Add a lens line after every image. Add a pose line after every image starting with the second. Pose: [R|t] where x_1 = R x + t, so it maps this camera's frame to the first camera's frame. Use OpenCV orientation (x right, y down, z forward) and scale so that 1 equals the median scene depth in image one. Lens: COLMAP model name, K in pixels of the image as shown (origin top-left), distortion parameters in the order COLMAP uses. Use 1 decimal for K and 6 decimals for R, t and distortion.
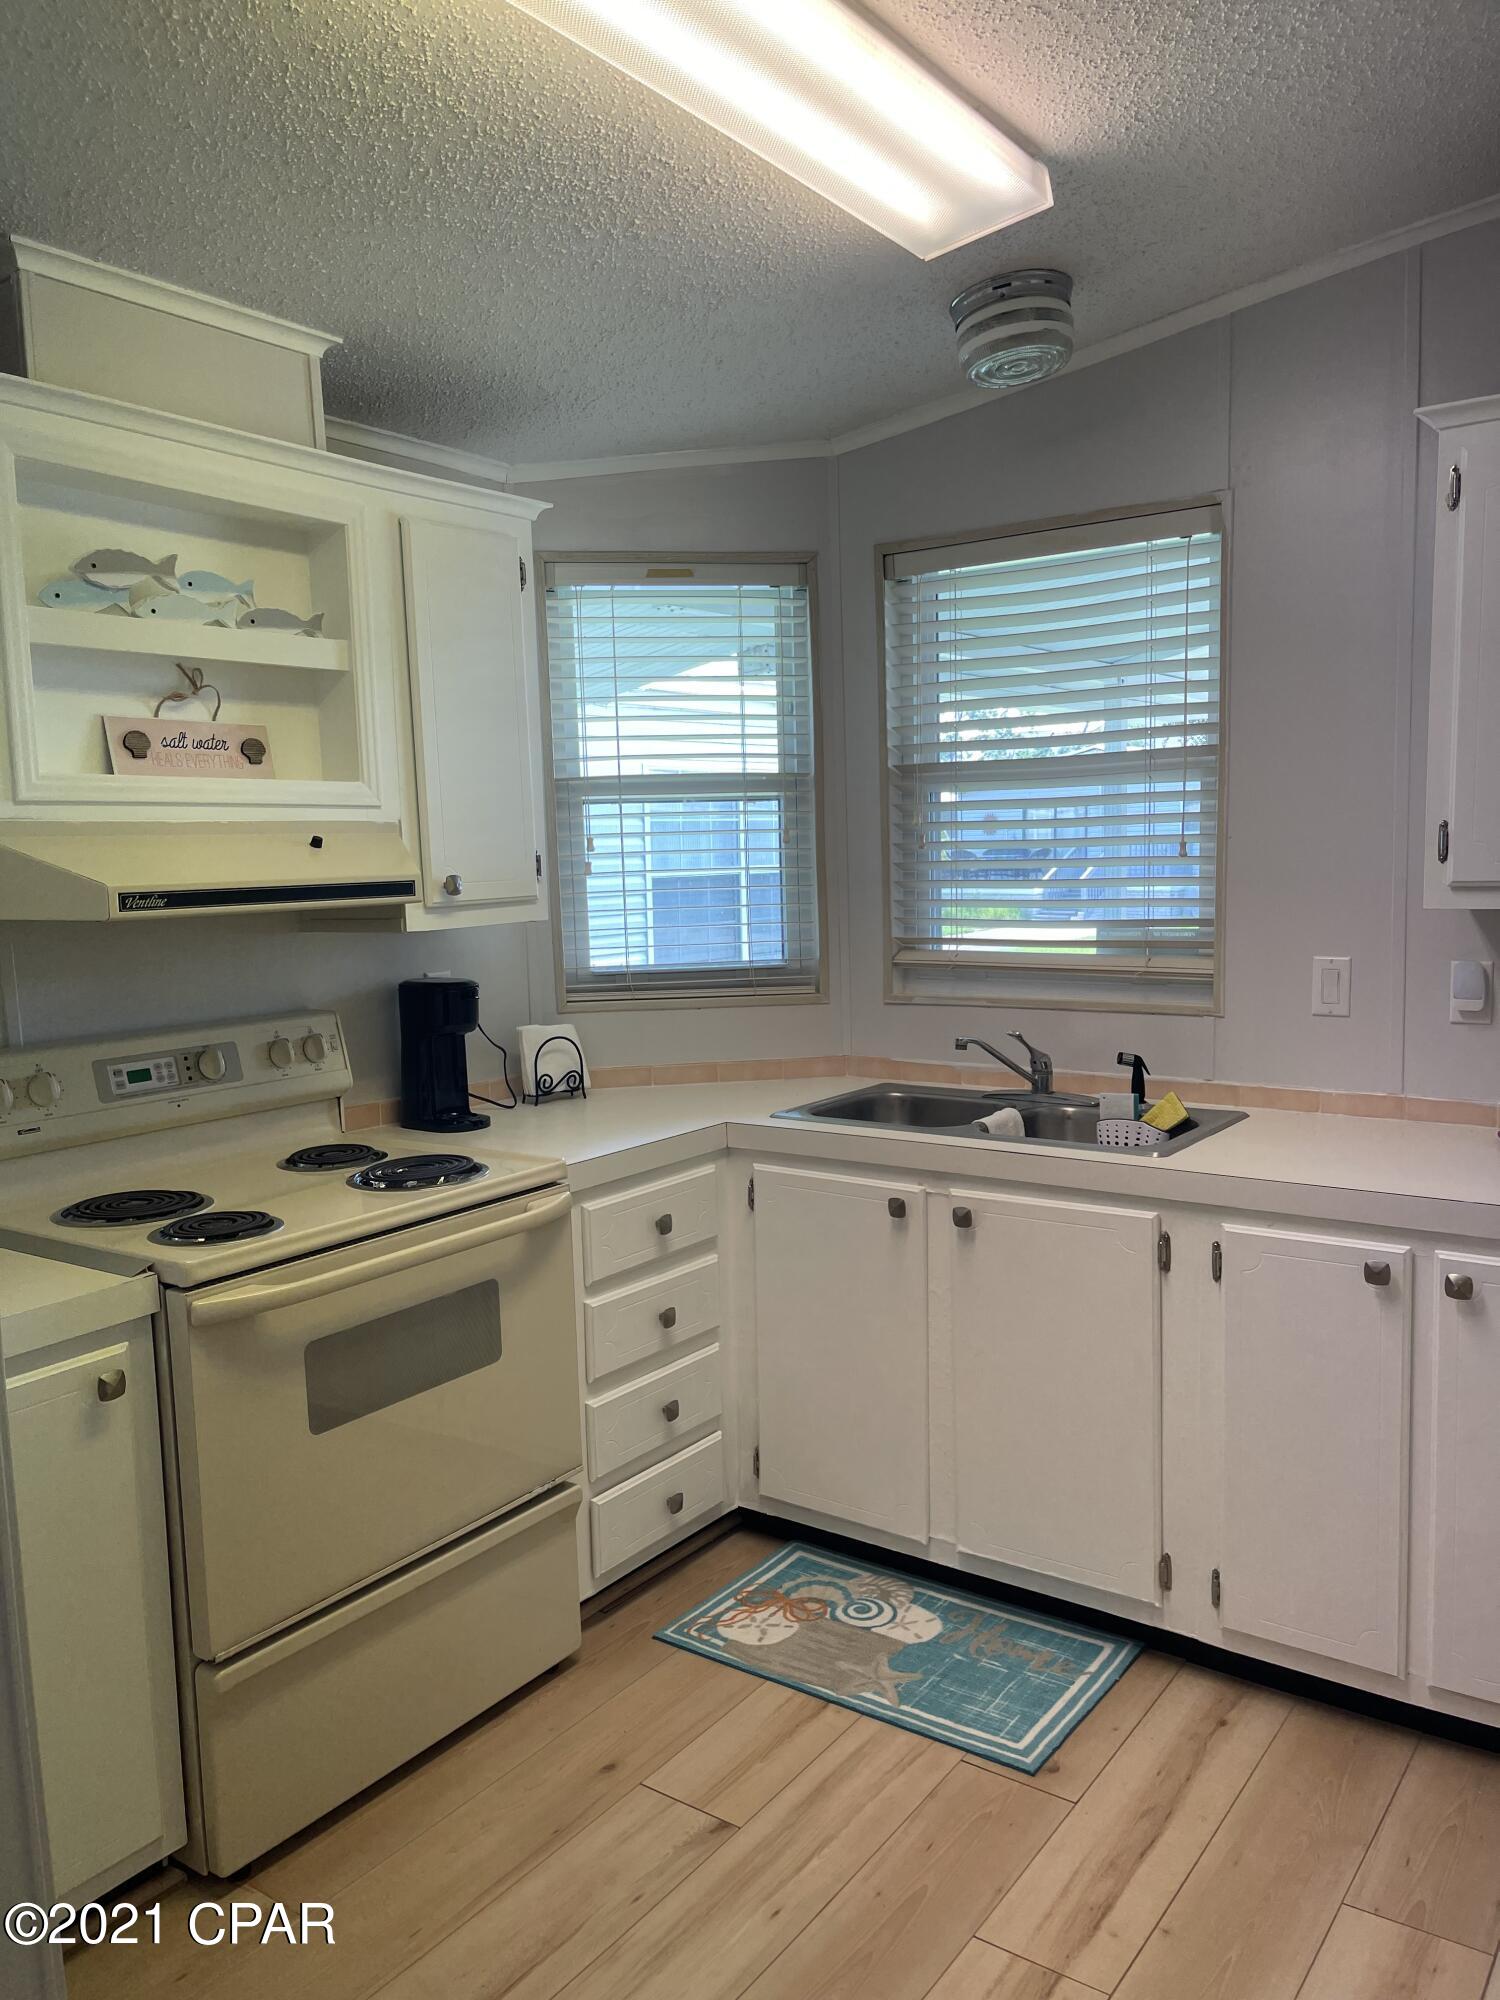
lens RADIAL K [[1483.1, 0, 748.5], [0, 1483.1, 1021.2], [0, 0, 1]] dist [0.075299, -0.121803]
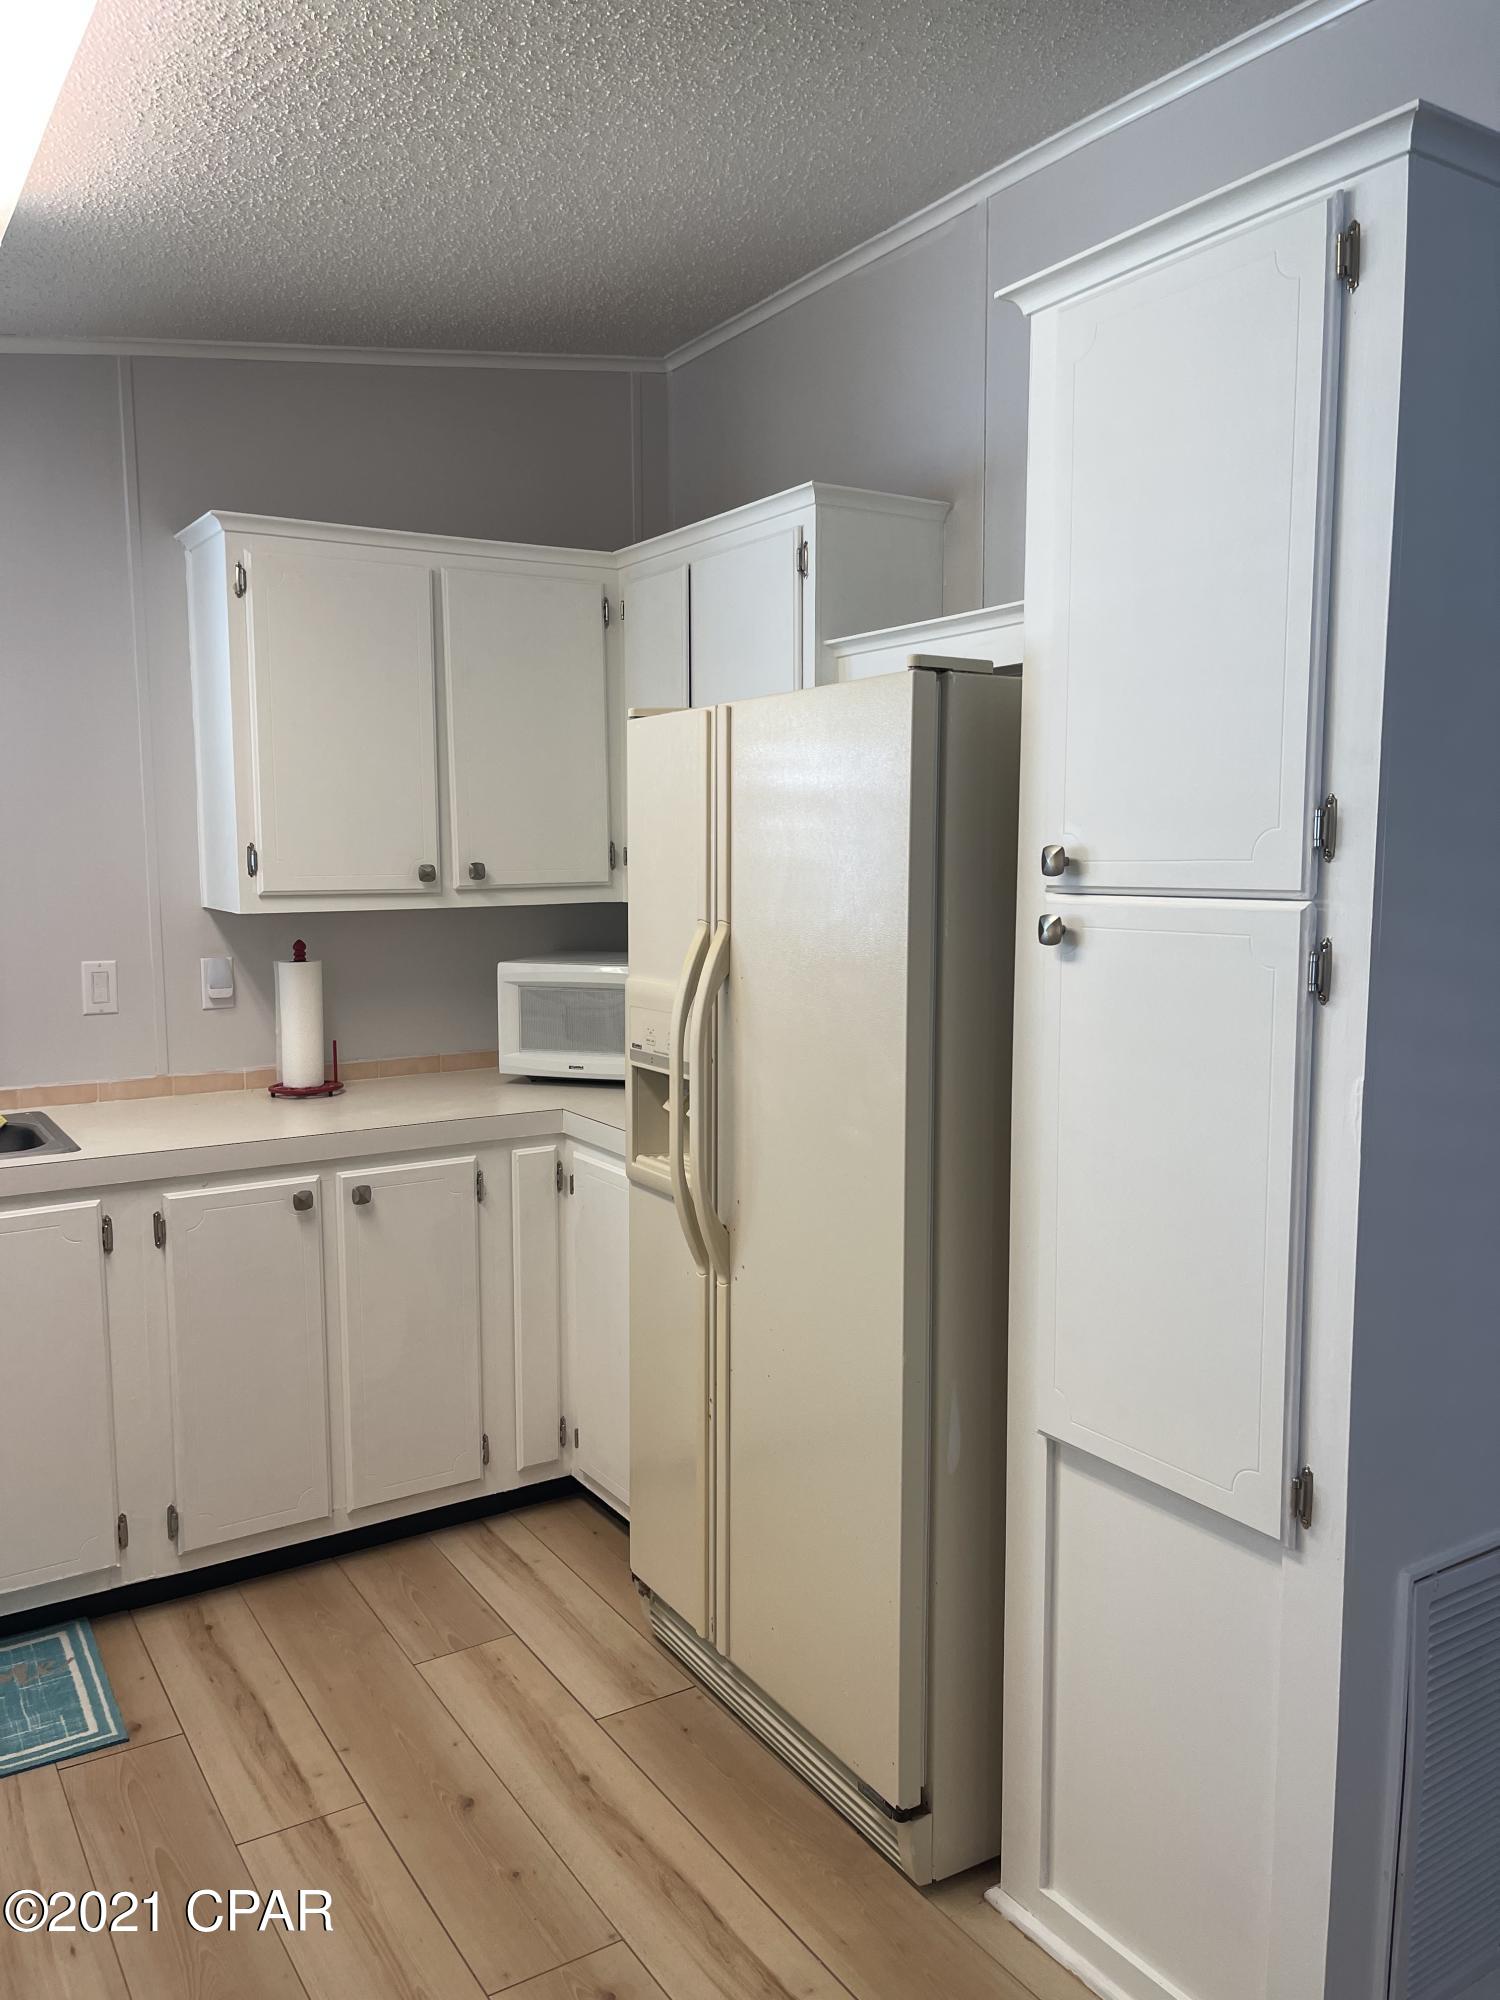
lens RADIAL K [[1483.1, 0, 748.5], [0, 1483.1, 1021.2], [0, 0, 1]] dist [0.075299, -0.121803]
pose [[0.369646, -0.083240, 0.925437, -0.502684], [0.100561, 0.993713, 0.049214, -0.004895], [-0.923715, 0.074871, 0.375693, 0.144973]]
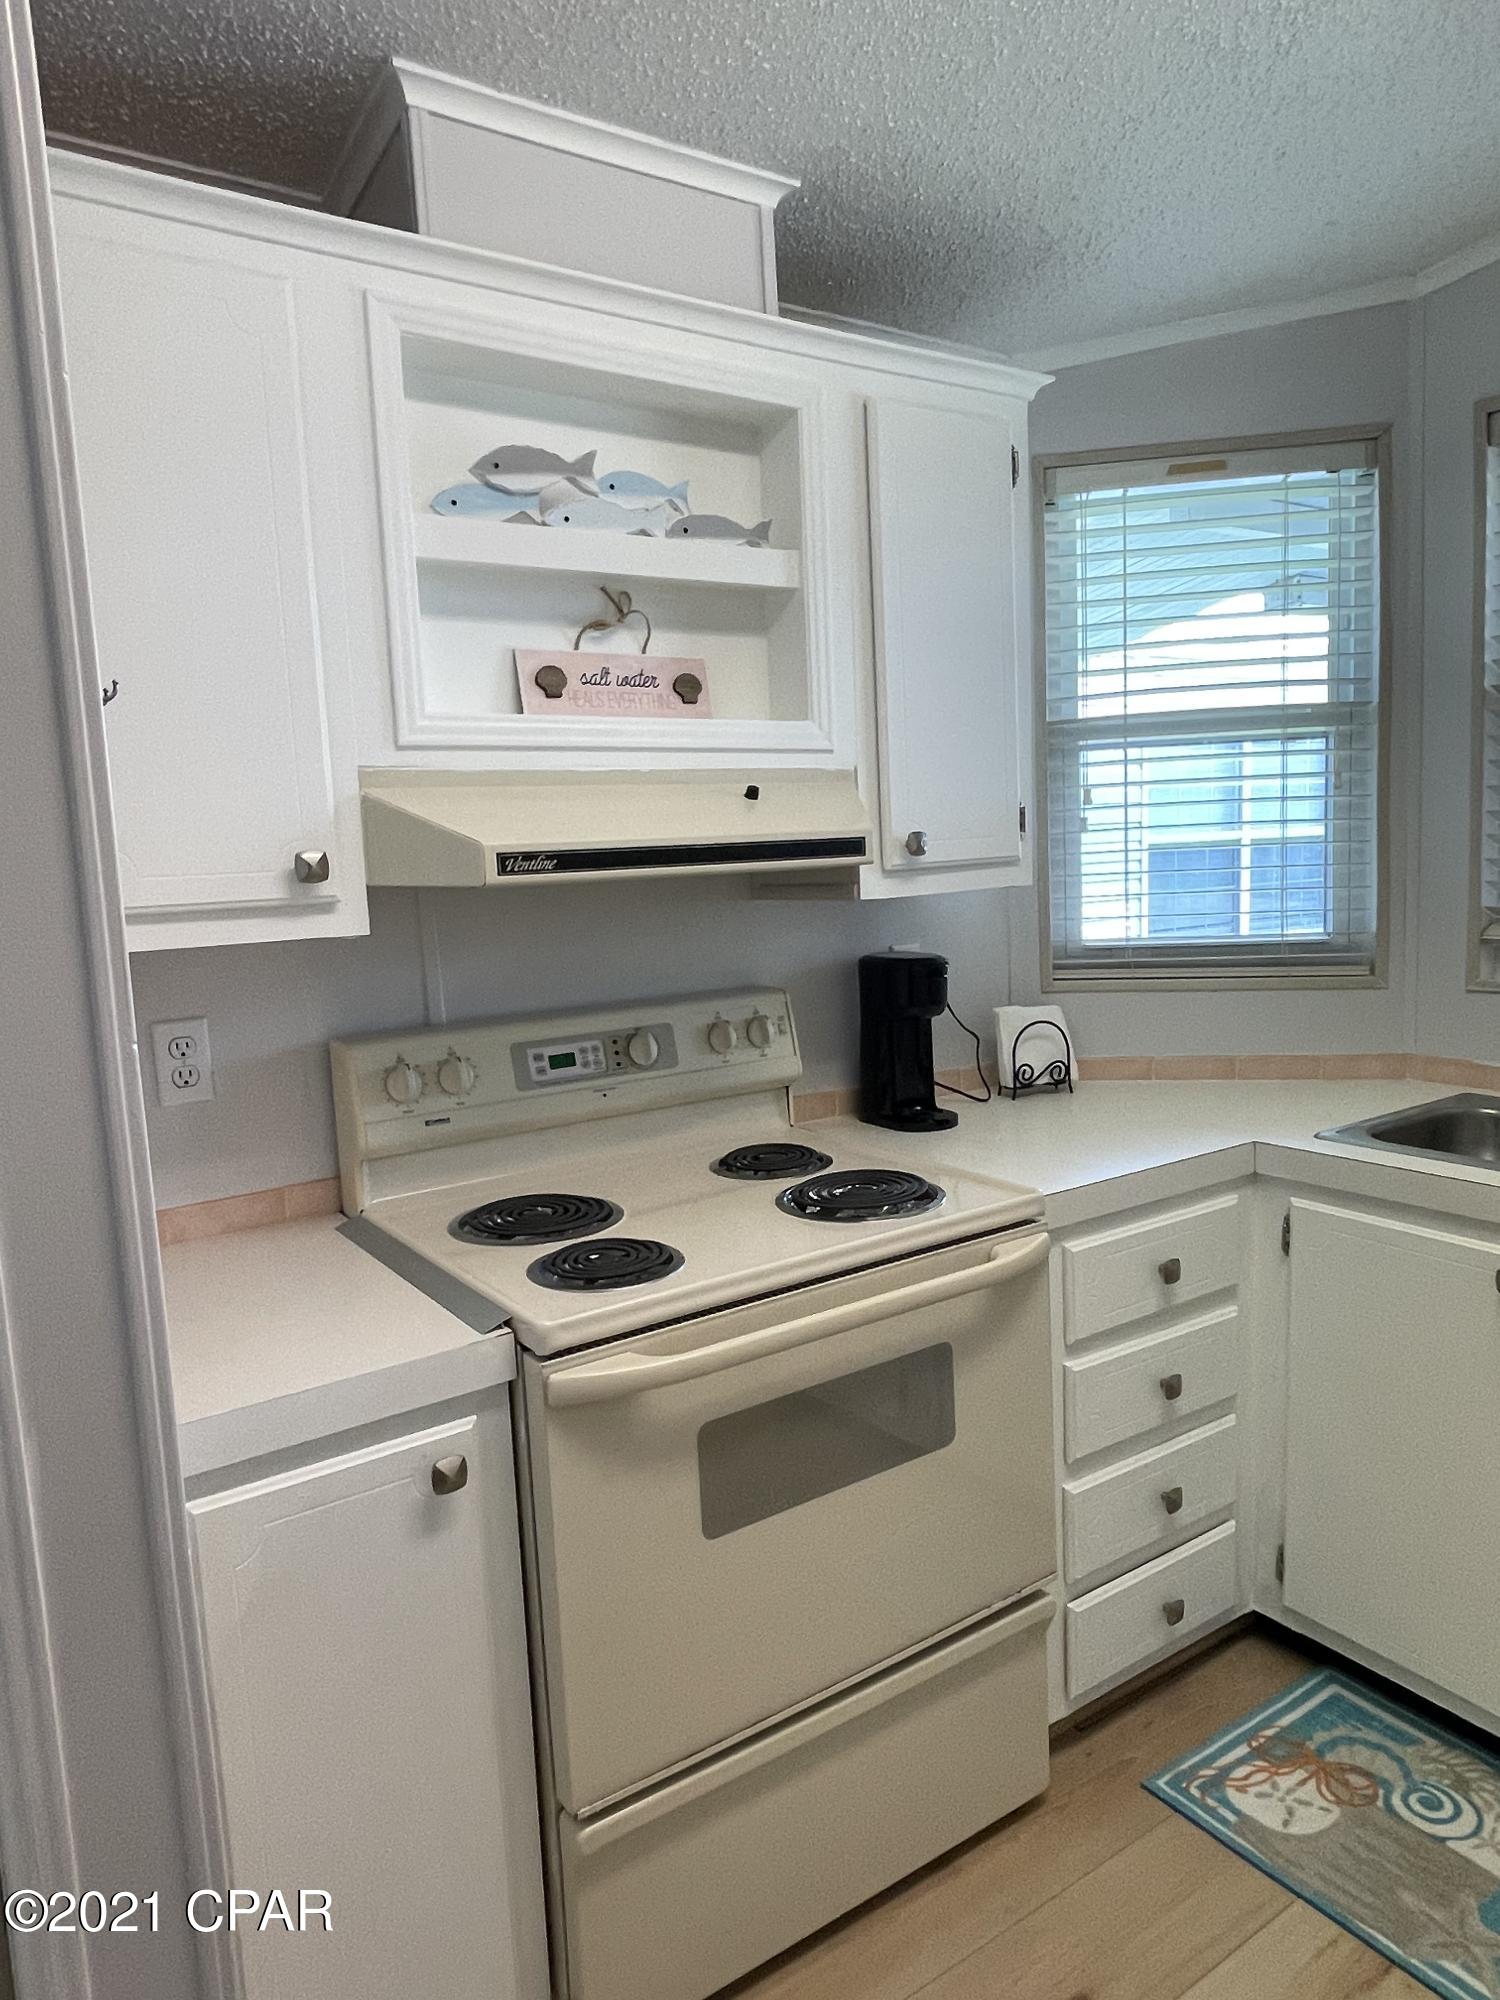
lens RADIAL K [[1300.1, 0, 750.0], [0, 1300.1, 1000.0], [0, 0, 1]] dist [0.031149, -0.049072]
pose [[0.937503, 0.029893, -0.346690, -0.031312], [-0.023135, 0.999453, 0.023615, -0.019159], [0.347206, -0.014118, 0.937682, 0.287092]]
